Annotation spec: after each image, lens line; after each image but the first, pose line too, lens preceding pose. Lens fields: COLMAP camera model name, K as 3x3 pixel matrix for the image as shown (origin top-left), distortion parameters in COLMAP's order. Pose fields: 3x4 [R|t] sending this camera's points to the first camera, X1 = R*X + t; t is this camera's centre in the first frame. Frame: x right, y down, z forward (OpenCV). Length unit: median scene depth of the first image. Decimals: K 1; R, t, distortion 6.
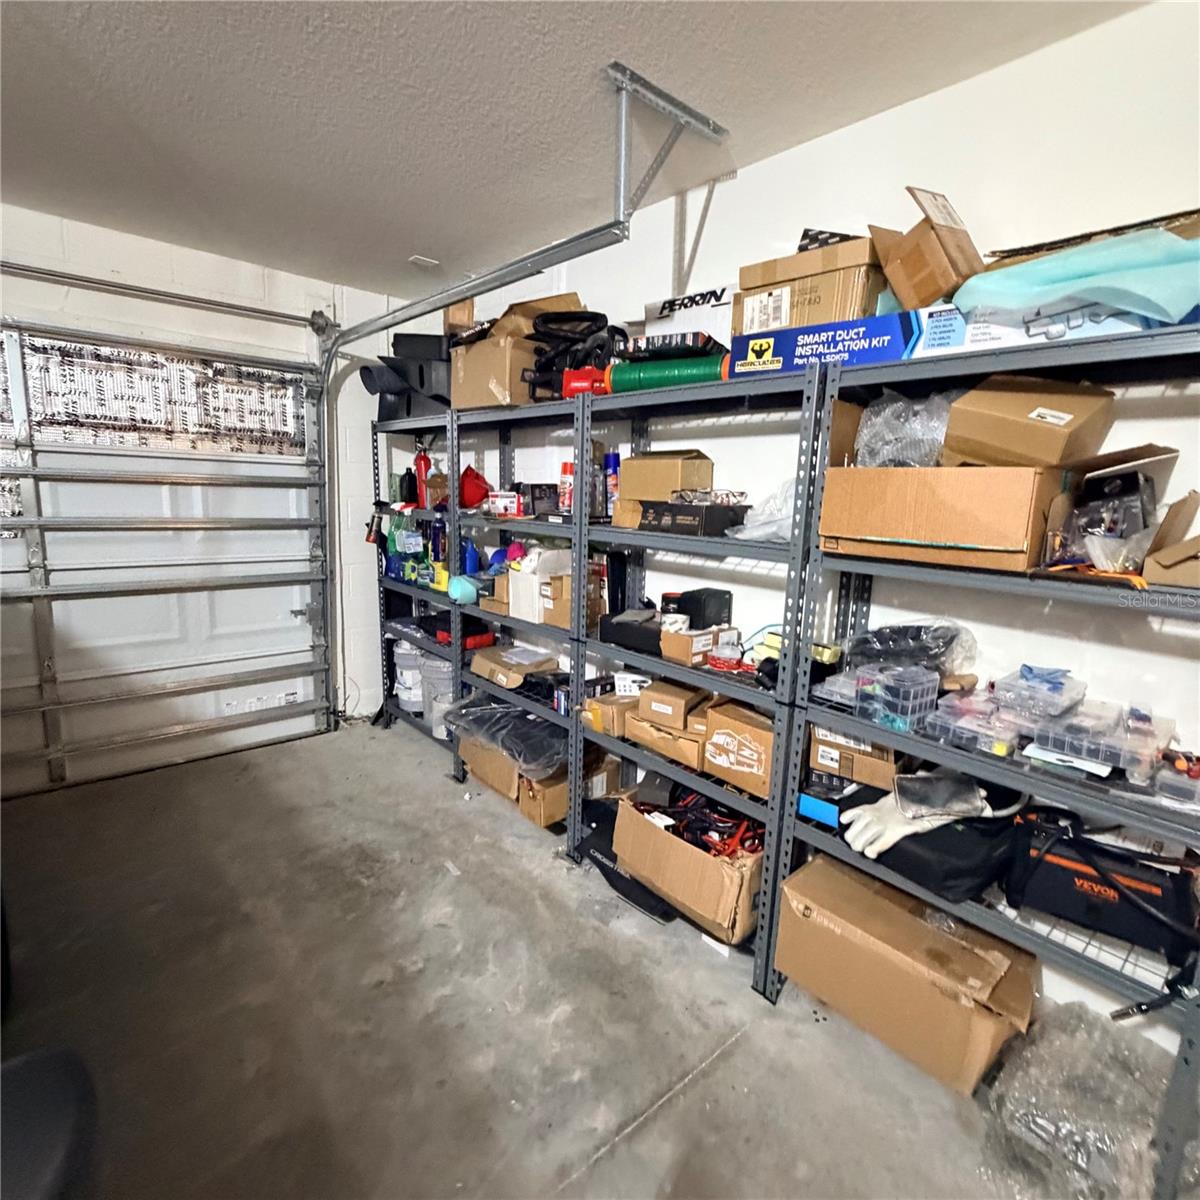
lens RADIAL K [[647.5, 0, 595.5], [0, 647.5, 601.8], [0, 0, 1]] dist [-0.004955, -0.001668]
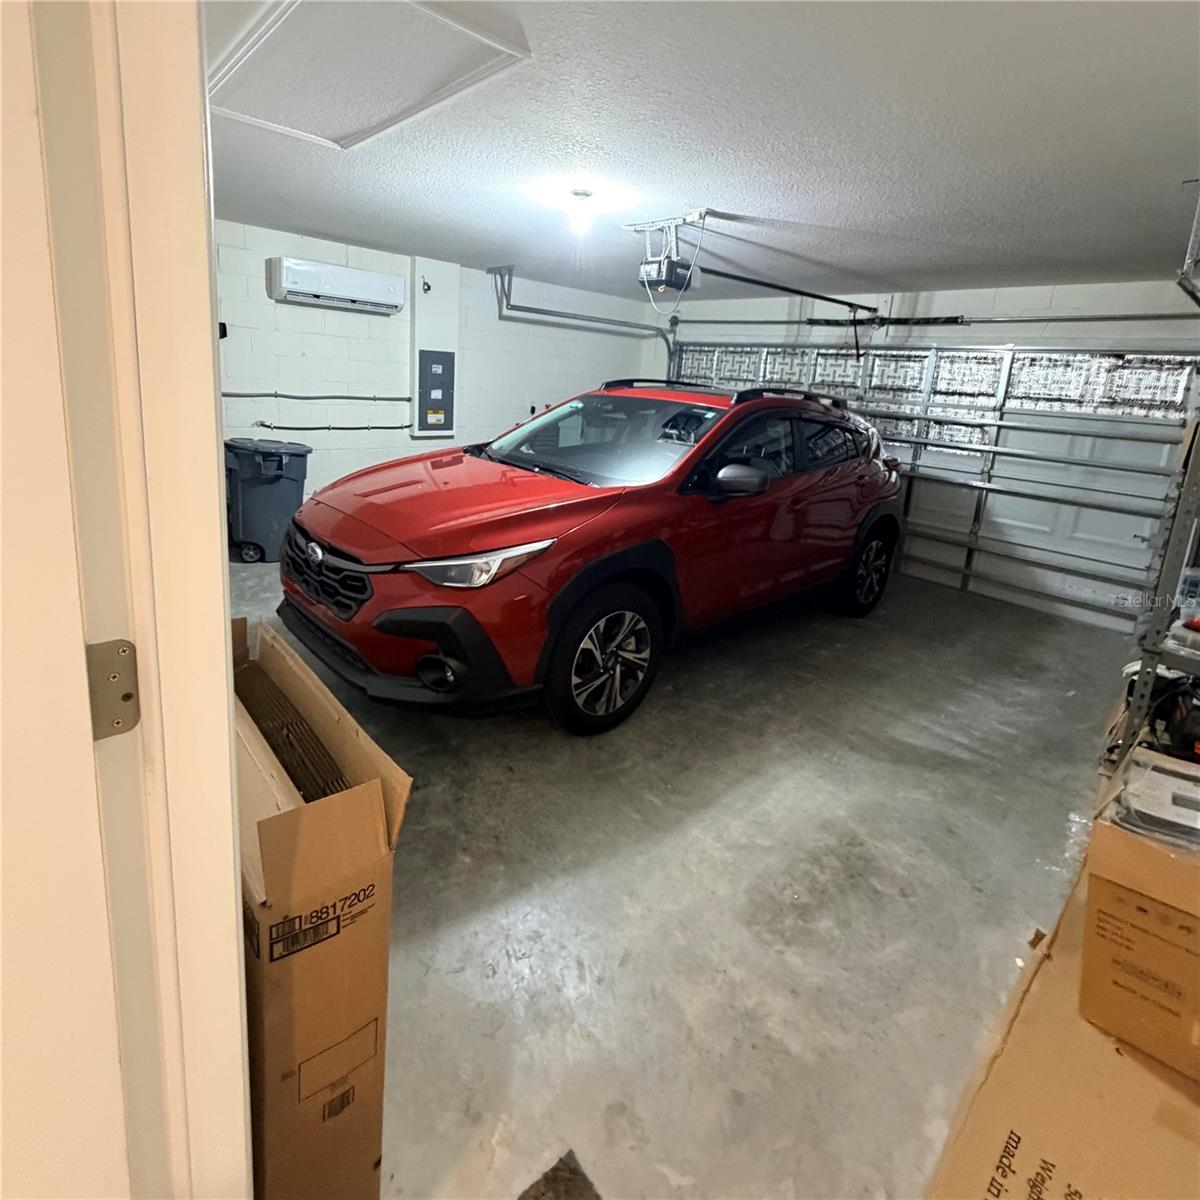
lens RADIAL K [[647.5, 0, 599.5], [0, 647.5, 589.7], [0, 0, 1]] dist [-0.004955, -0.001668]
pose [[0.035750, 0.265453, -0.963461, 0.987195], [-0.243282, 0.937386, 0.249242, 0.069841], [0.969296, 0.225482, 0.098092, -0.225044]]
